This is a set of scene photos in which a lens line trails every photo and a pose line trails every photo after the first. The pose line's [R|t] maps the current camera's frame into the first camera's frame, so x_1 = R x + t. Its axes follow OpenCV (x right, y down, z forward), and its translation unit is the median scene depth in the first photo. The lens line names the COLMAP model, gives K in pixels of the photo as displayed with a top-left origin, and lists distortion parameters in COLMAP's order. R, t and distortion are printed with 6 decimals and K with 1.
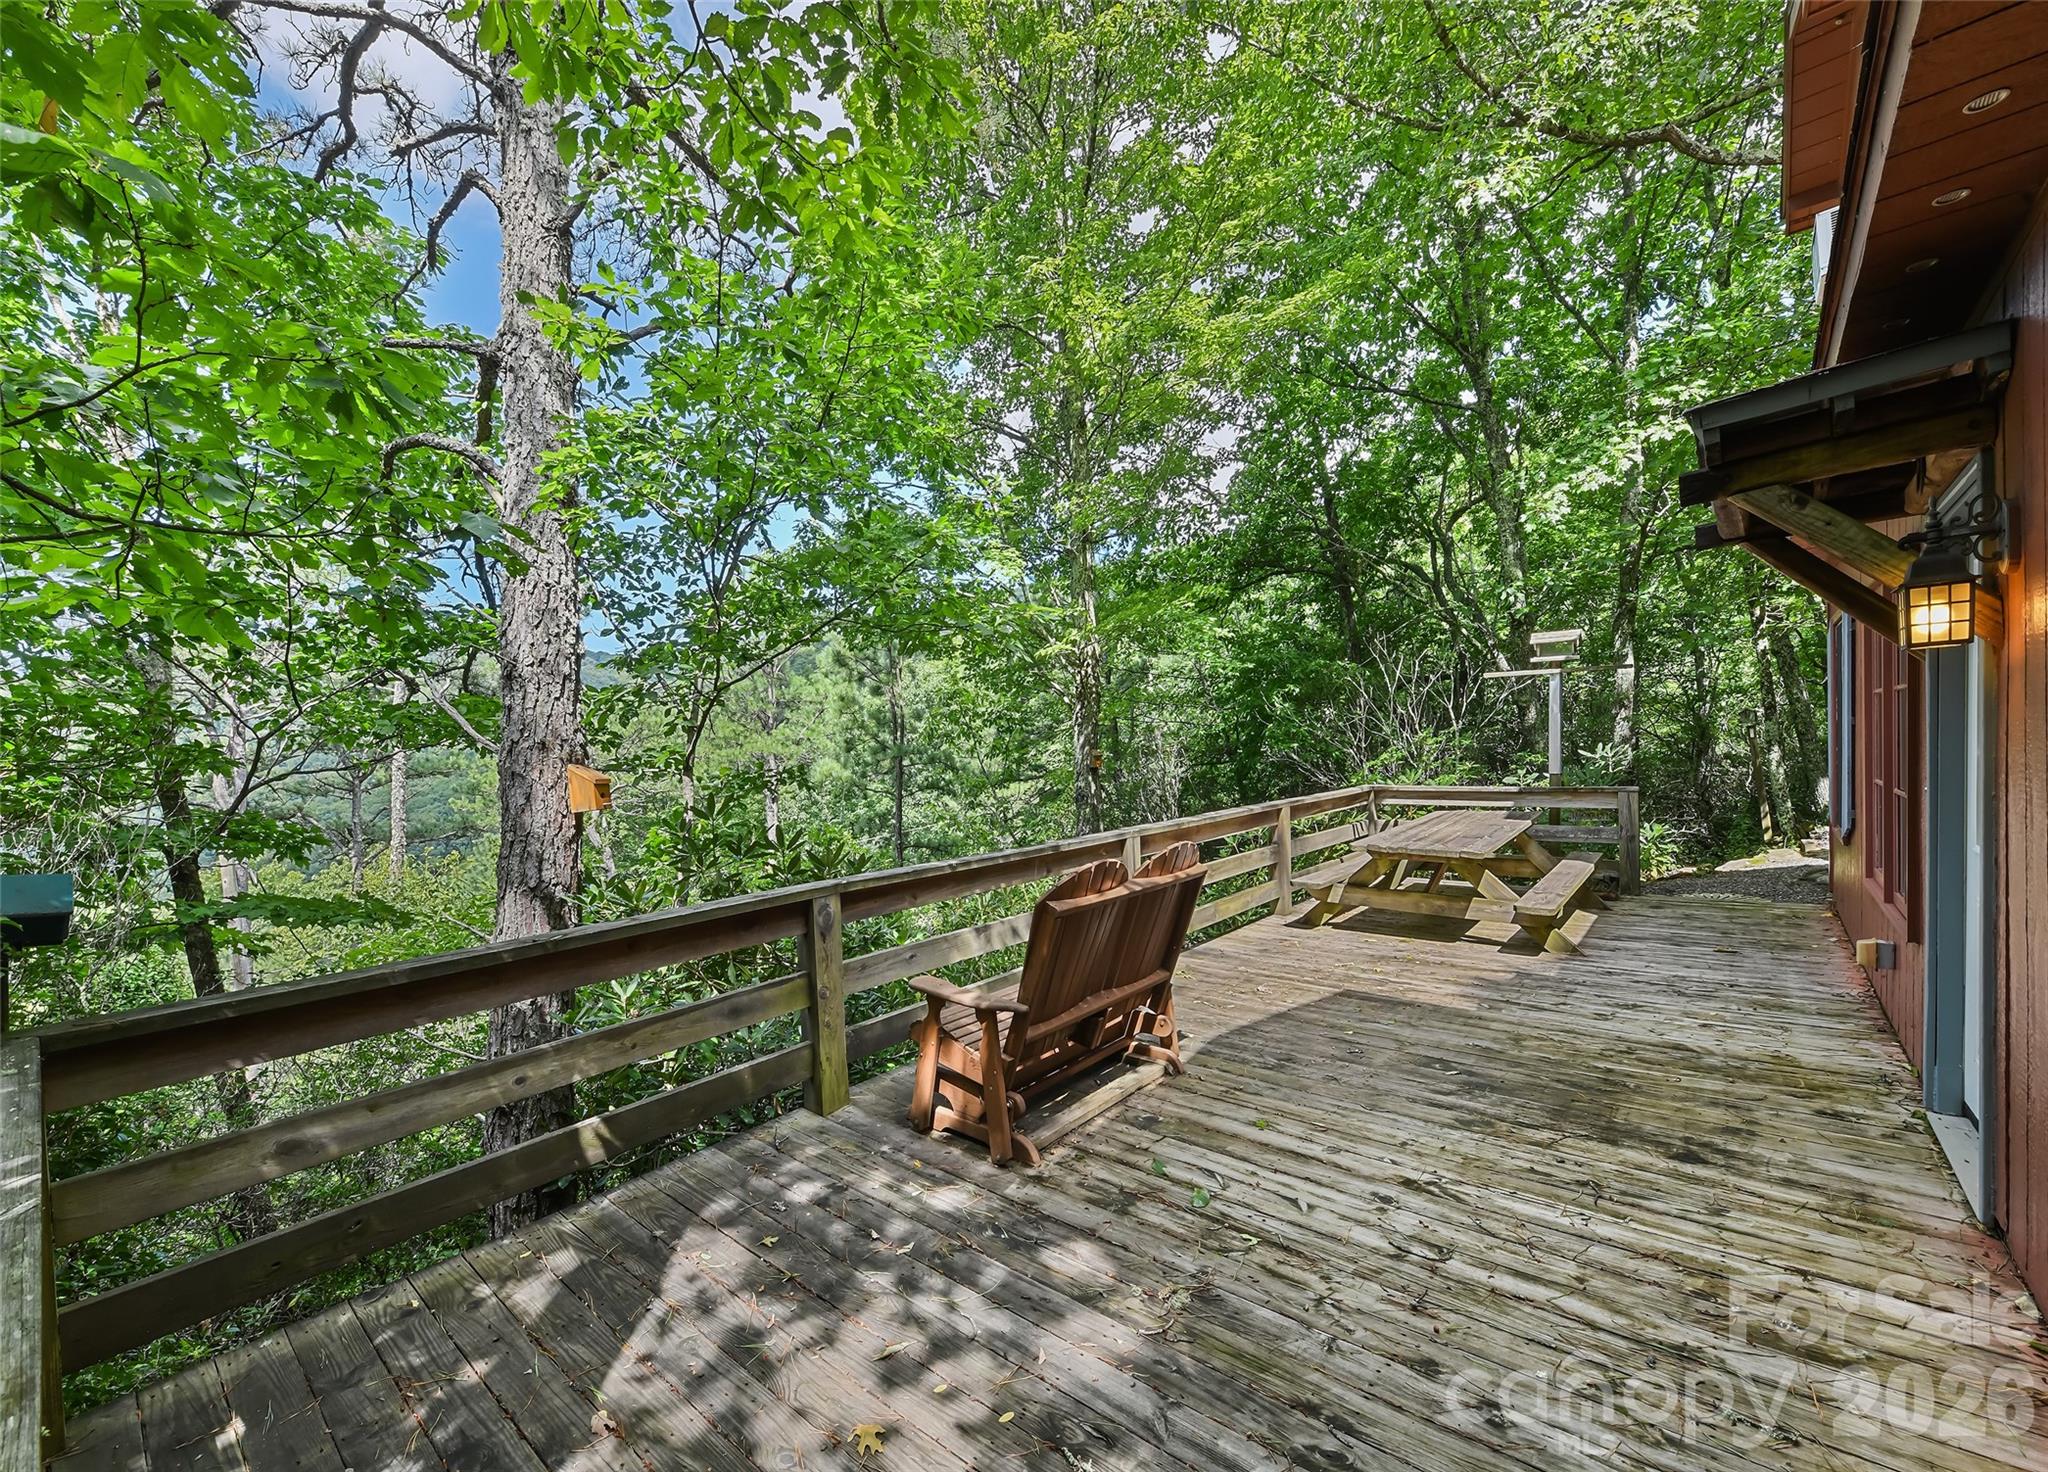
lens RADIAL K [[841.2, 0, 1024.0], [0, 841.2, 736.0], [0, 0, 1]] dist [-0.001558, -0.000179]
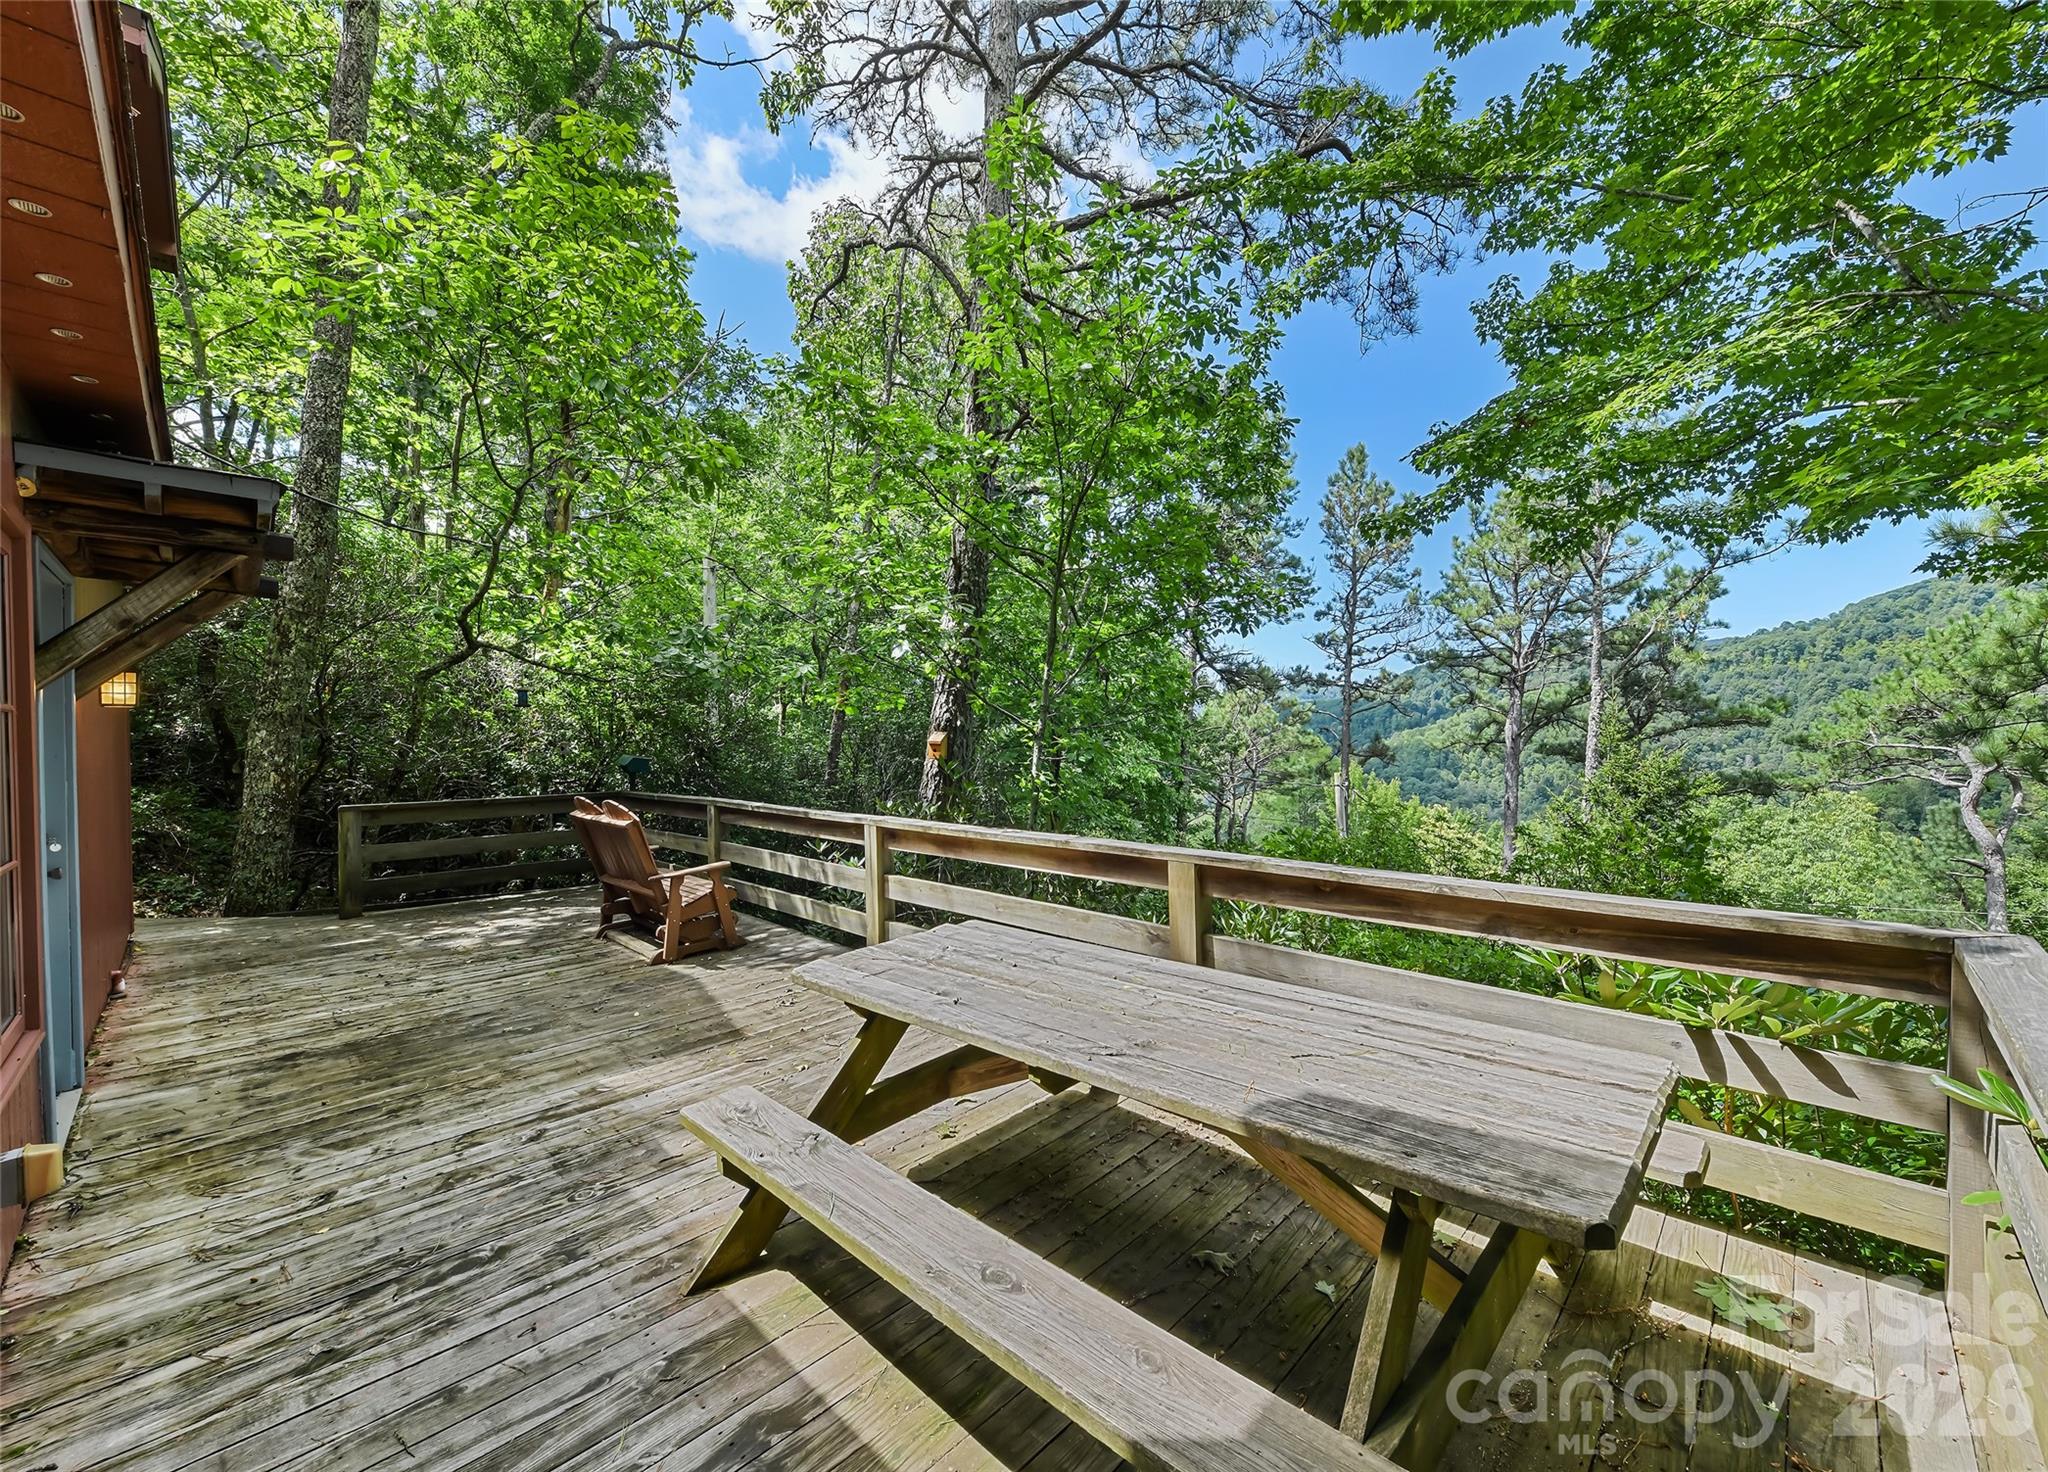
lens RADIAL K [[841.2, 0, 1024.0], [0, 841.2, 736.0], [0, 0, 1]] dist [-0.001558, -0.000179]
pose [[-0.089759, 0.046402, -0.994882, 1.538208], [0.029640, 0.998596, 0.043901, -0.035782], [0.995522, -0.025547, -0.091008, 1.772198]]
